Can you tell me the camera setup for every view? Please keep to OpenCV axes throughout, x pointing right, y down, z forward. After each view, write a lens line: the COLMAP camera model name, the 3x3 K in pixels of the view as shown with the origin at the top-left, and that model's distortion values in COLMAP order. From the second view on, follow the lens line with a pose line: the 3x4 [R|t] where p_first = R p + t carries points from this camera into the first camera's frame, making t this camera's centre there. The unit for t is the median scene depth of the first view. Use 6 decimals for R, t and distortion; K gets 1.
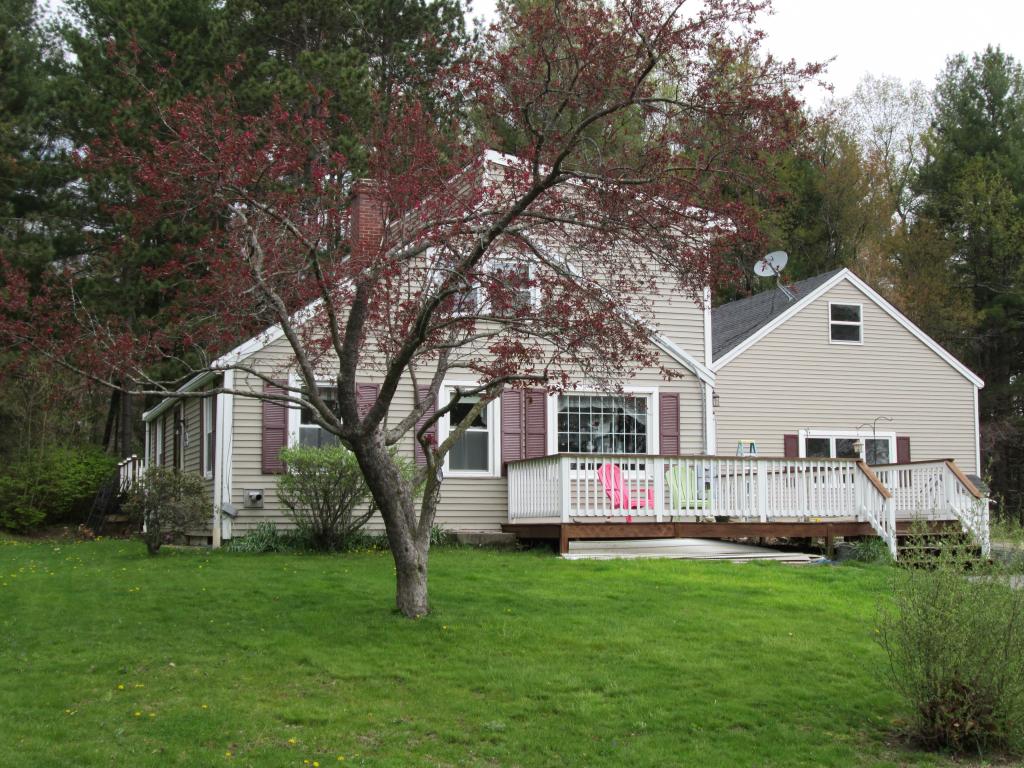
lens RADIAL K [[1369.6, 0, 512.0], [0, 1369.6, 384.0], [0, 0, 1]] dist [-0.069259, 0.013204]
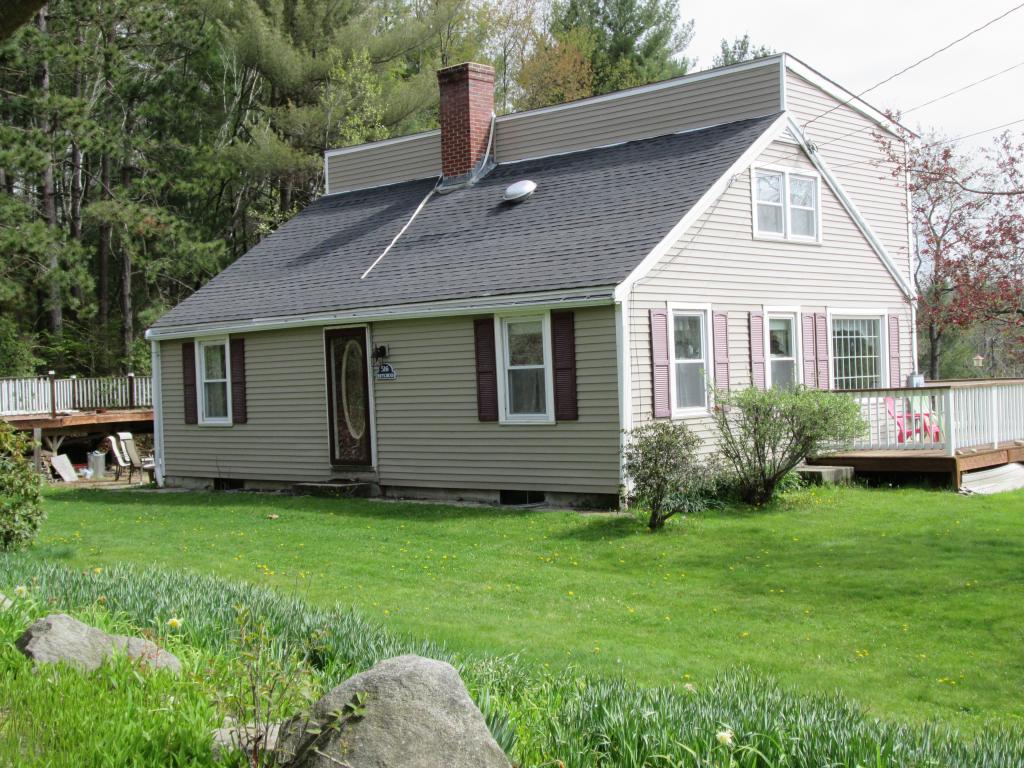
lens RADIAL K [[1369.6, 0, 512.0], [0, 1369.6, 384.0], [0, 0, 1]] dist [-0.069259, 0.013204]
pose [[0.886794, -0.032429, 0.461026, -0.566892], [-0.009227, 0.996094, 0.087815, -0.026808], [-0.462073, -0.082128, 0.883031, 0.236927]]
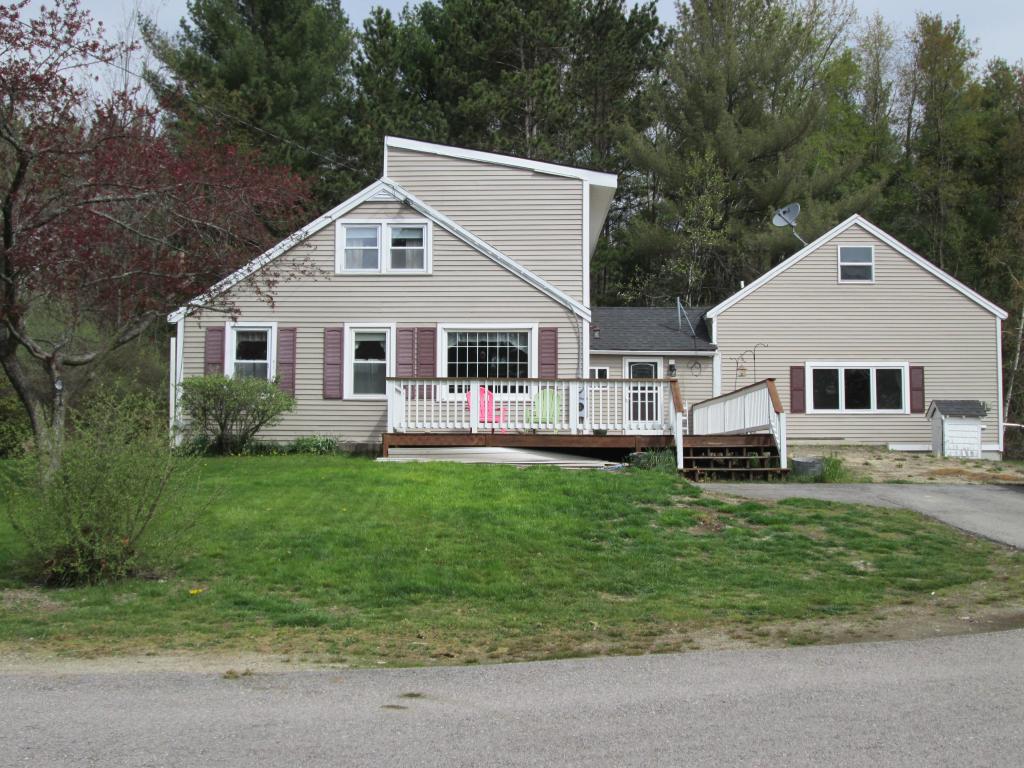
lens RADIAL K [[1125.5, 0, 512.0], [0, 1125.5, 384.0], [0, 0, 1]] dist [-0.068060, 0.006982]
pose [[0.934857, -0.017180, -0.354608, 0.410587], [0.028761, 0.999210, 0.027413, 0.026382], [0.353857, -0.035826, 0.934613, 0.074256]]
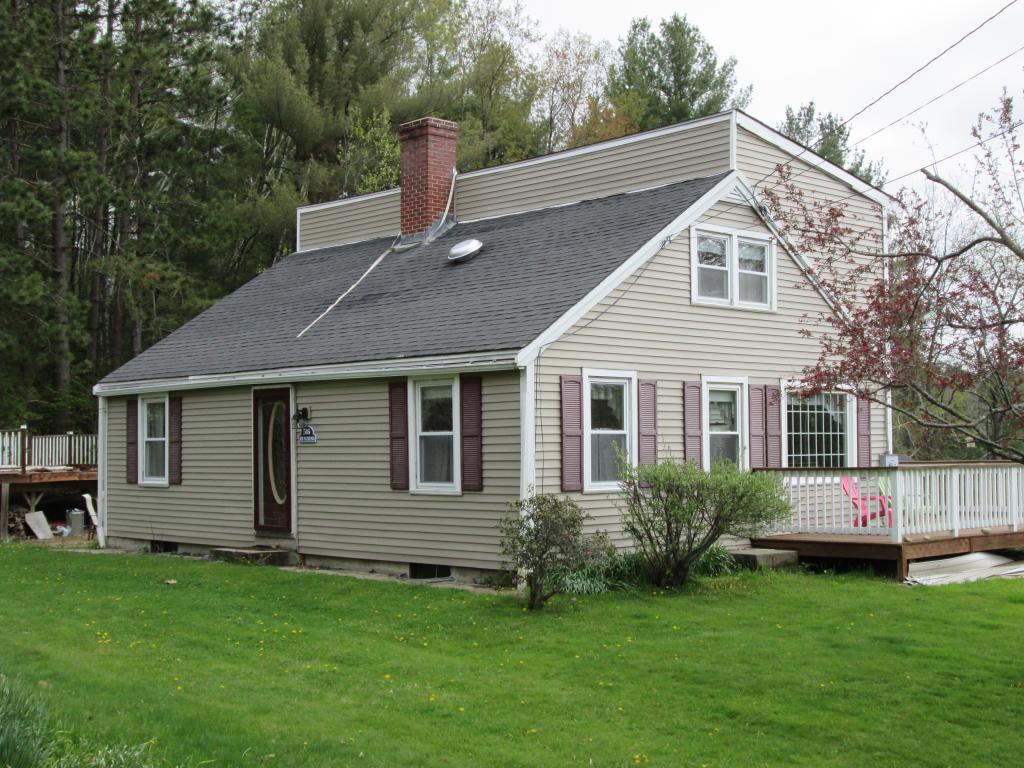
lens RADIAL K [[1394.0, 0, 512.0], [0, 1394.0, 384.0], [0, 0, 1]] dist [-0.056662, 0.005000]
pose [[0.915121, 0.014176, 0.402931, -0.466852], [-0.032624, 0.998708, 0.038957, -0.025318], [-0.401858, -0.048795, 0.914401, 0.219888]]
